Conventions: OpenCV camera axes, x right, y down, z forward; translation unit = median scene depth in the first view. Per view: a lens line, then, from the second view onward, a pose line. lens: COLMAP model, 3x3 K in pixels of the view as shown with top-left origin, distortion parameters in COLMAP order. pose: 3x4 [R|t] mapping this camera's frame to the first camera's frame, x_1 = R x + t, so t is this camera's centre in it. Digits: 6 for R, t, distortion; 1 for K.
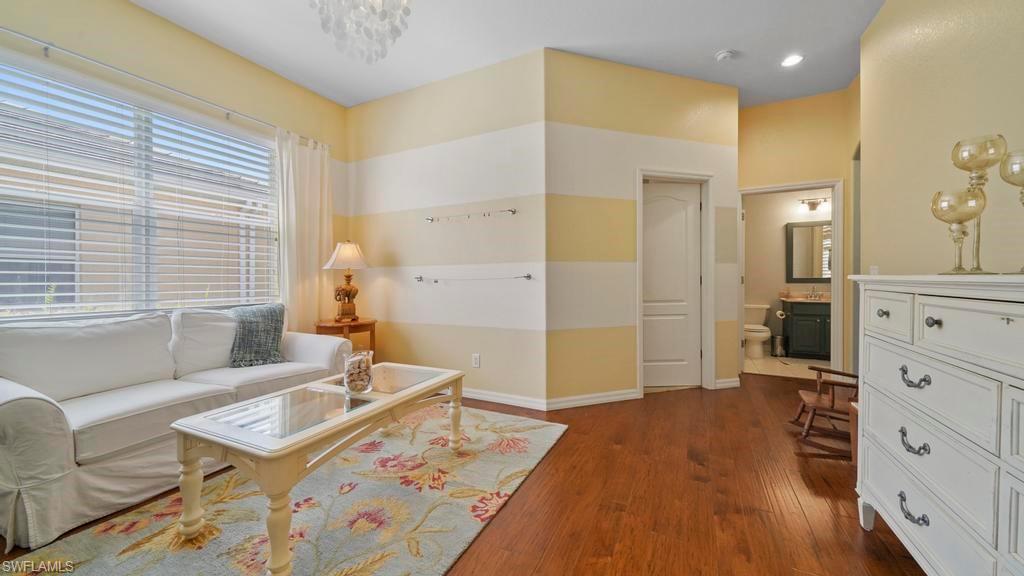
lens RADIAL K [[367.7, 0, 512.0], [0, 367.7, 288.0], [0, 0, 1]] dist [0.000525, 0.000085]
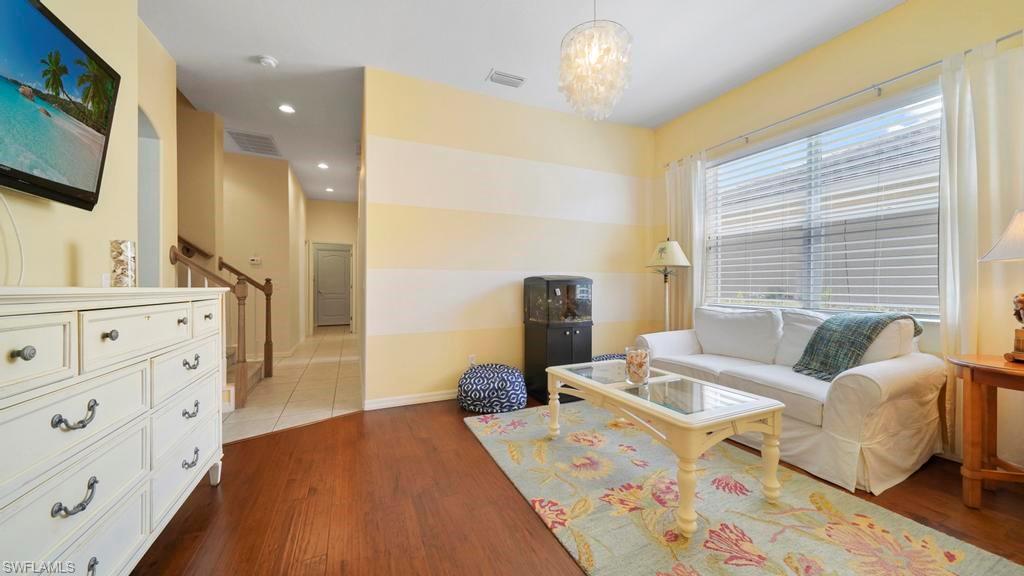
lens RADIAL K [[367.7, 0, 512.0], [0, 367.7, 288.0], [0, 0, 1]] dist [0.000525, 0.000085]
pose [[-0.647932, 0.014942, -0.761552, 0.634314], [-0.007606, 0.999631, 0.026085, -0.036323], [0.761660, 0.022694, -0.647579, 1.305187]]
